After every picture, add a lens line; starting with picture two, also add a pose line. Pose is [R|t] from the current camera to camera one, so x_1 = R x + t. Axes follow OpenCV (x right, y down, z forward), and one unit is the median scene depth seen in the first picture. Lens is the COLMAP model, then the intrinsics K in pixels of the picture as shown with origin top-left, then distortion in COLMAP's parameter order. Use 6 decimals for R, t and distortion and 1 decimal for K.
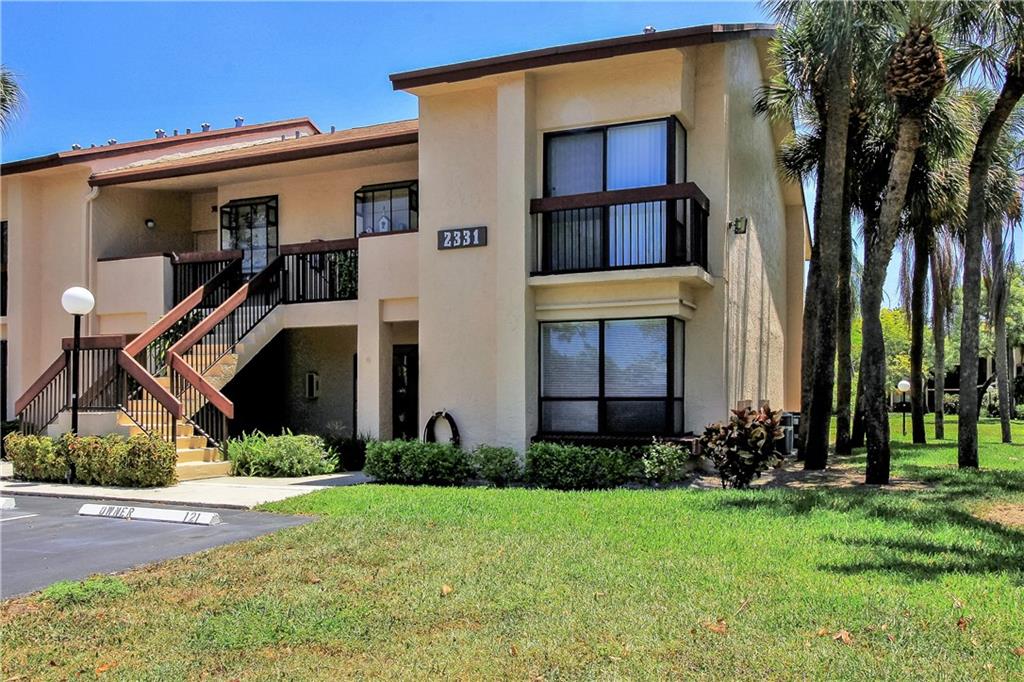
lens RADIAL K [[857.9, 0, 512.0], [0, 857.9, 341.0], [0, 0, 1]] dist [0.080162, 0.000314]
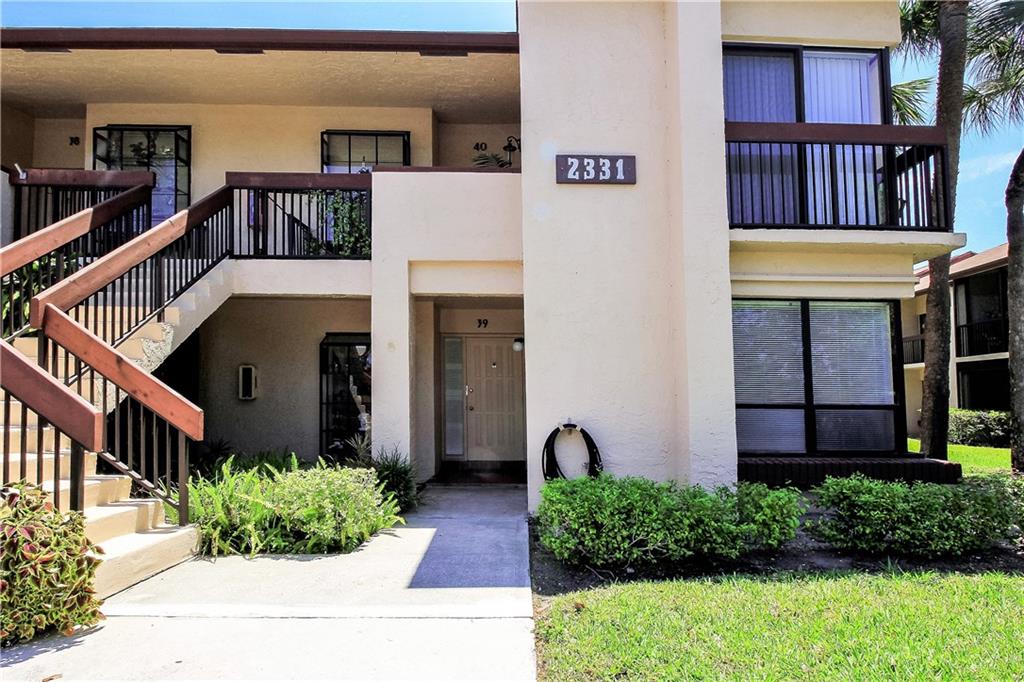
lens RADIAL K [[531.0, 0, 511.3], [0, 531.0, 367.1], [0, 0, 1]] dist [0.029044, -0.021164]
pose [[0.902706, 0.036780, 0.428683, -0.292679], [-0.038840, 0.999238, -0.003945, 0.041375], [-0.428501, -0.013089, 0.903447, 0.637498]]
